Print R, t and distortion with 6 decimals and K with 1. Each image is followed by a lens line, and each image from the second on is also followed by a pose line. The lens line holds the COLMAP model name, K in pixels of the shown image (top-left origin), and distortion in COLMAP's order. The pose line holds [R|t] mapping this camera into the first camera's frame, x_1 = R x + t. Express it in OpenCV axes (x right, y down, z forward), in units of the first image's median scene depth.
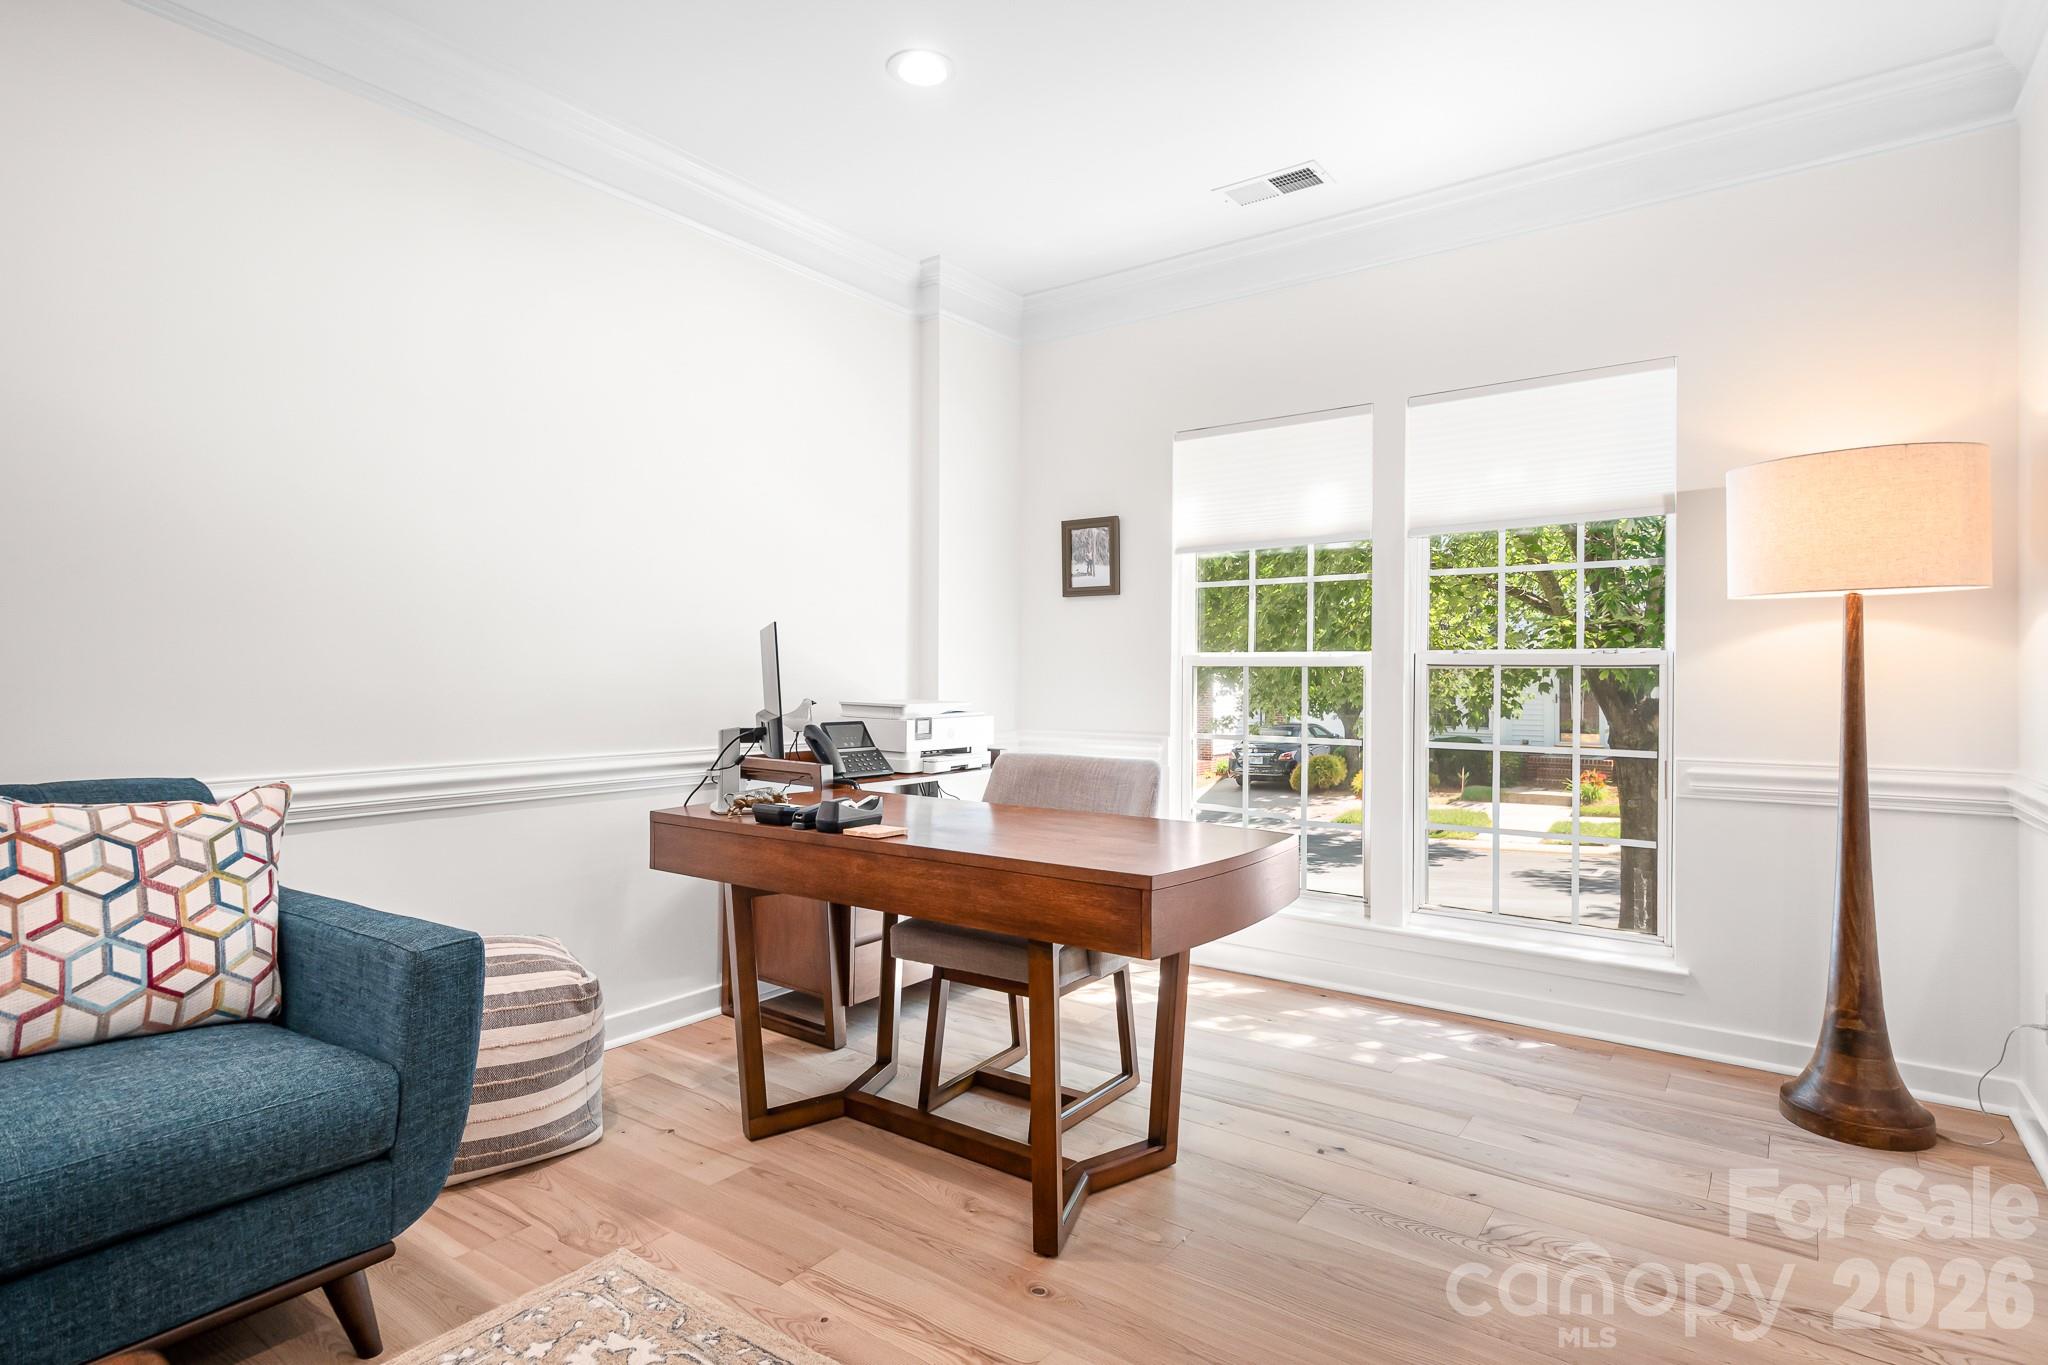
lens RADIAL K [[1062.4, 0, 995.9], [0, 1062.4, 688.4], [0, 0, 1]] dist [0.029665, -0.004442]
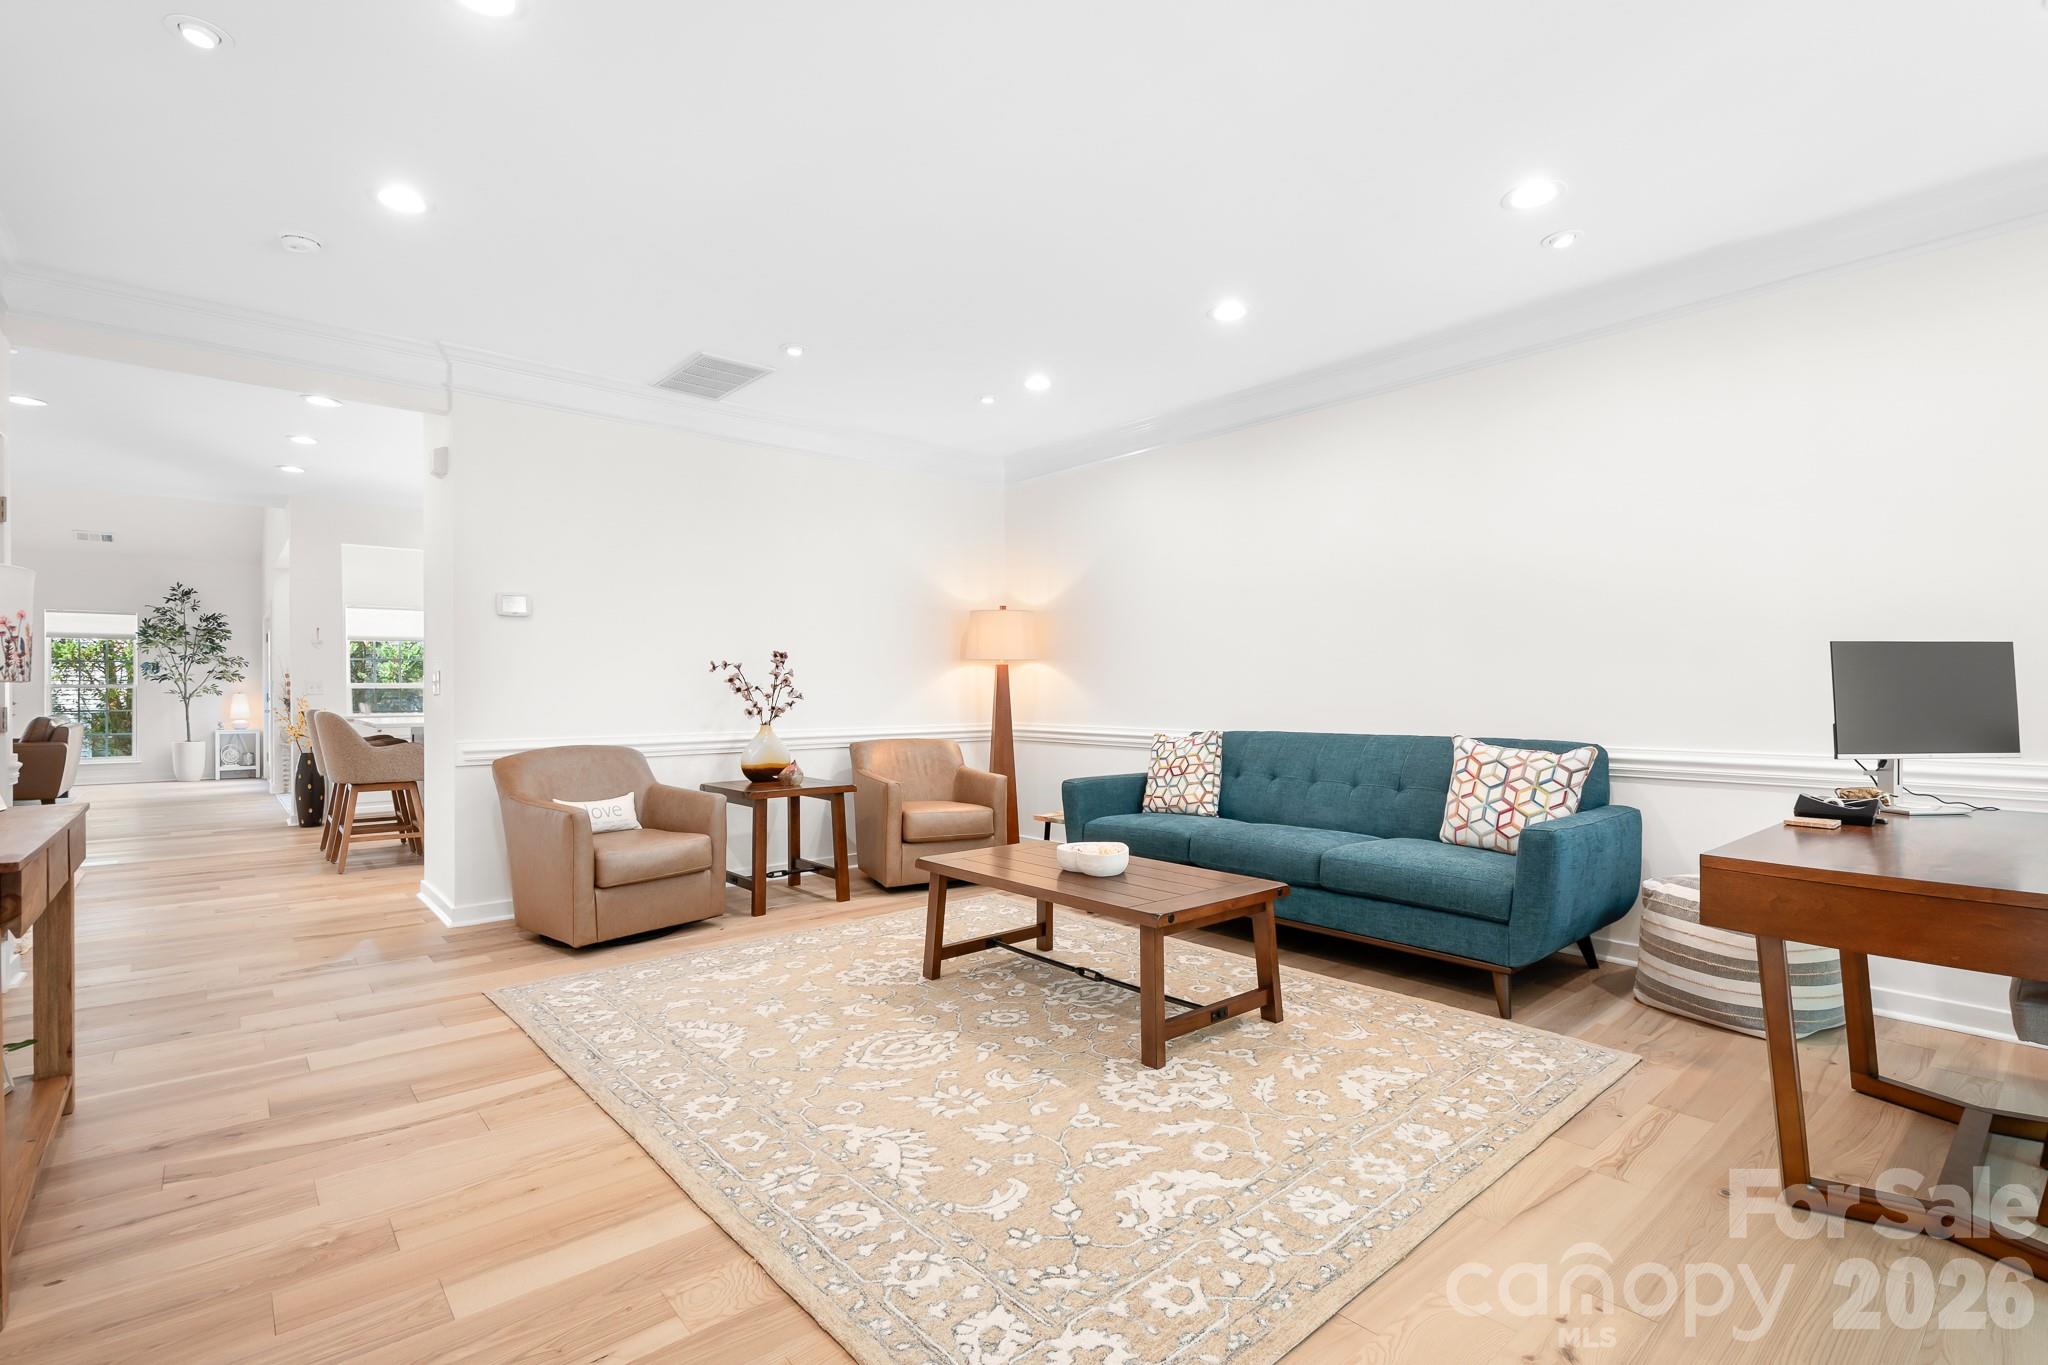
lens RADIAL K [[973.4, 0, 1023.8], [0, 973.4, 701.2], [0, 0, 1]] dist [0.010625, -0.007528]
pose [[-0.211927, 0.011817, -0.977214, 1.115591], [-0.008770, 0.999864, 0.013993, -0.006472], [0.977246, 0.011536, -0.211795, 0.380868]]
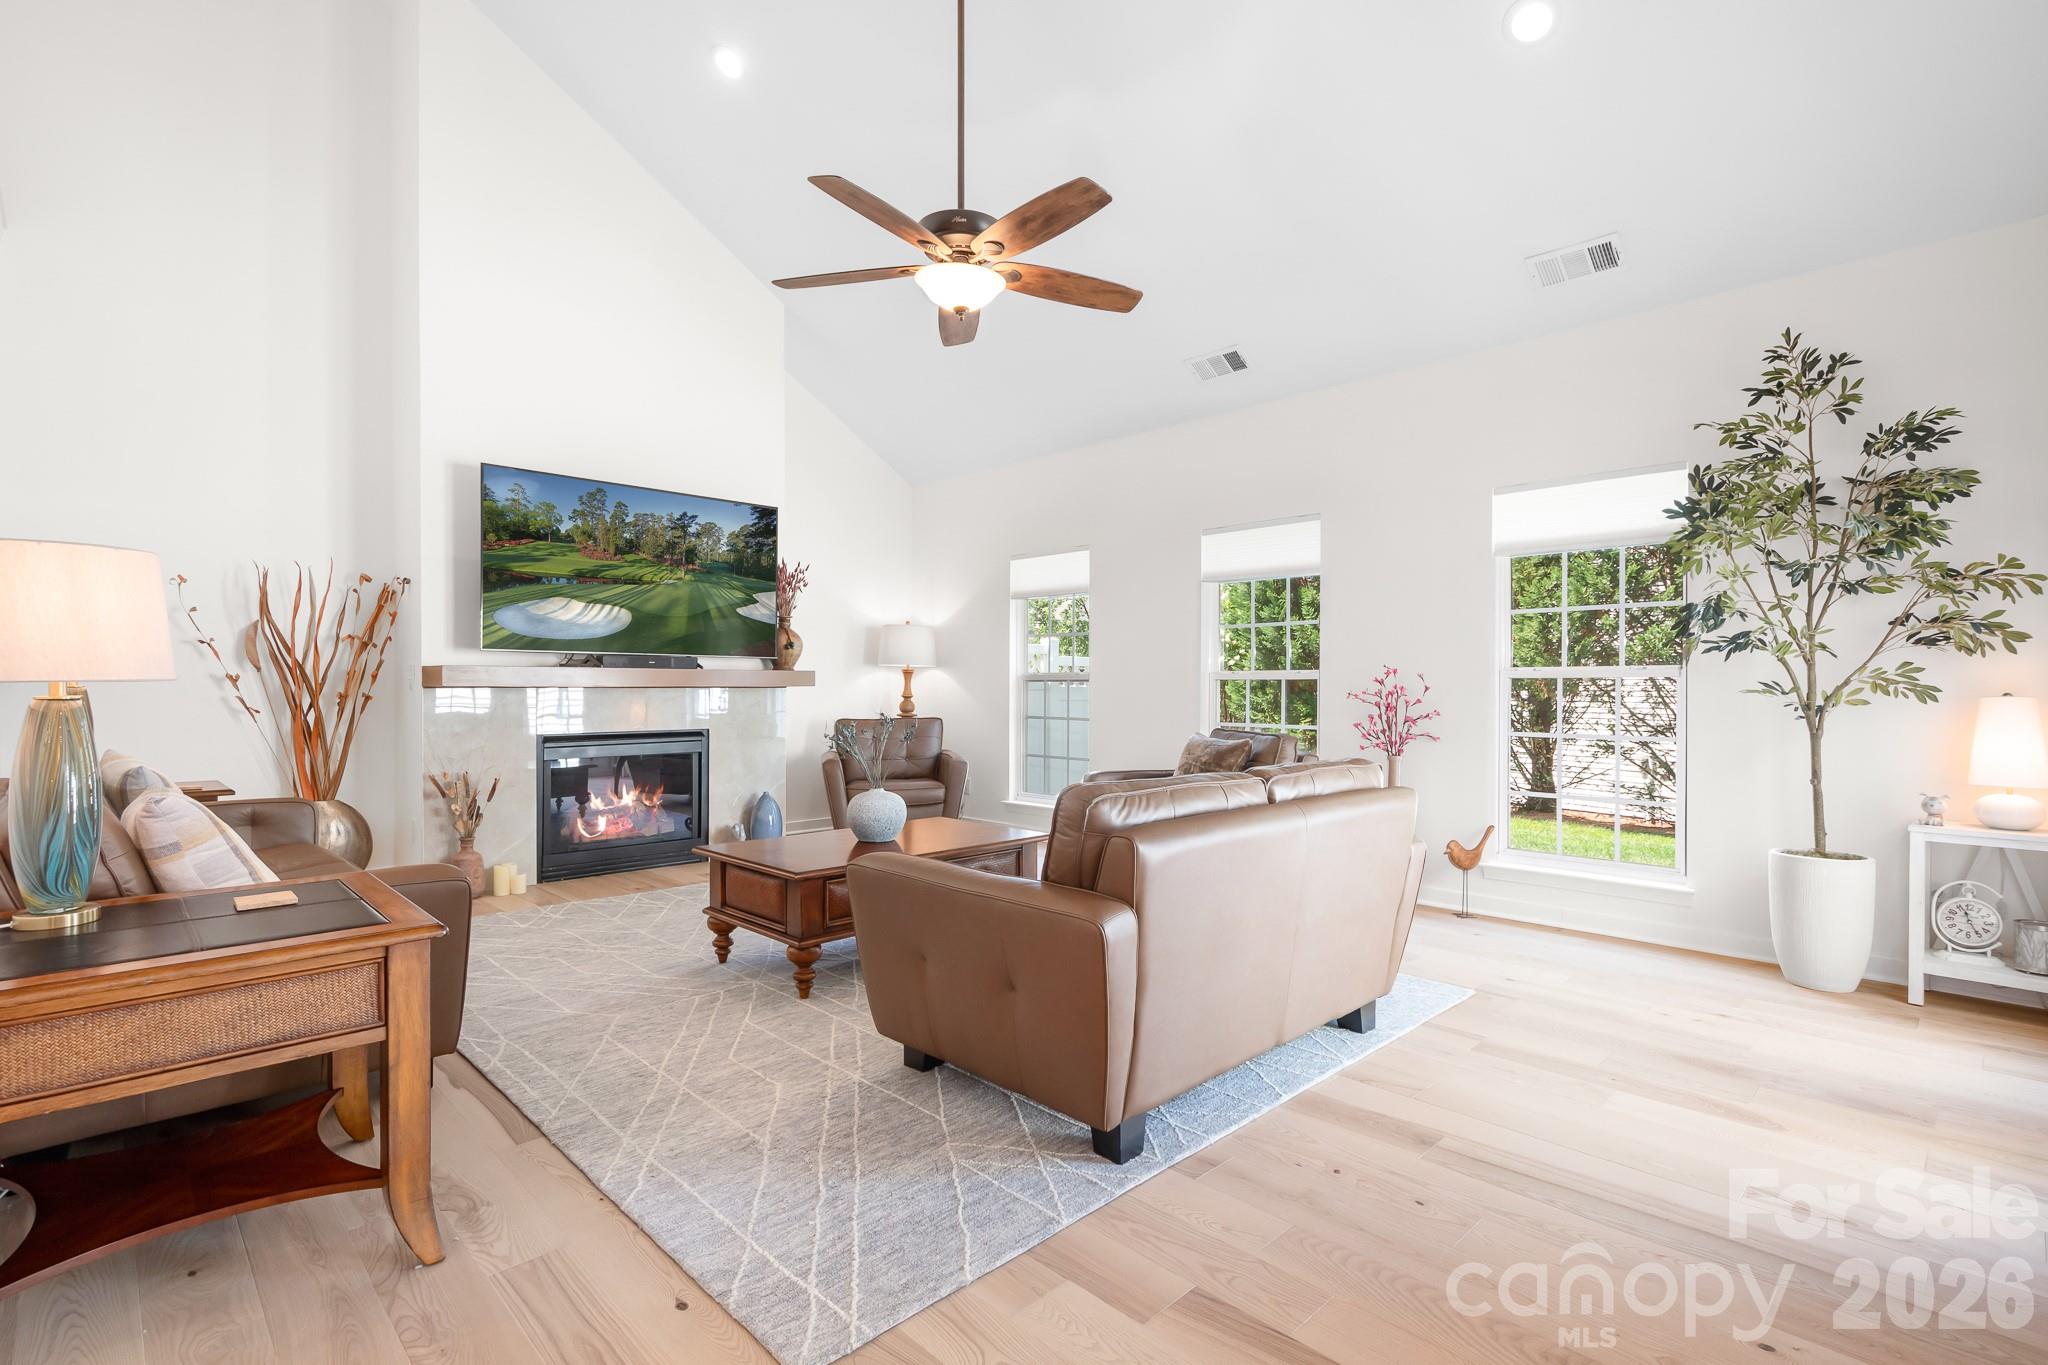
lens RADIAL K [[973.4, 0, 1038.1], [0, 973.4, 686.7], [0, 0, 1]] dist [0.010625, -0.007528]
pose [[-0.992781, -0.003037, 0.119905, -2.044900], [-0.002049, 0.999963, 0.008356, 0.043186], [-0.119926, 0.008049, -0.992750, -3.455070]]
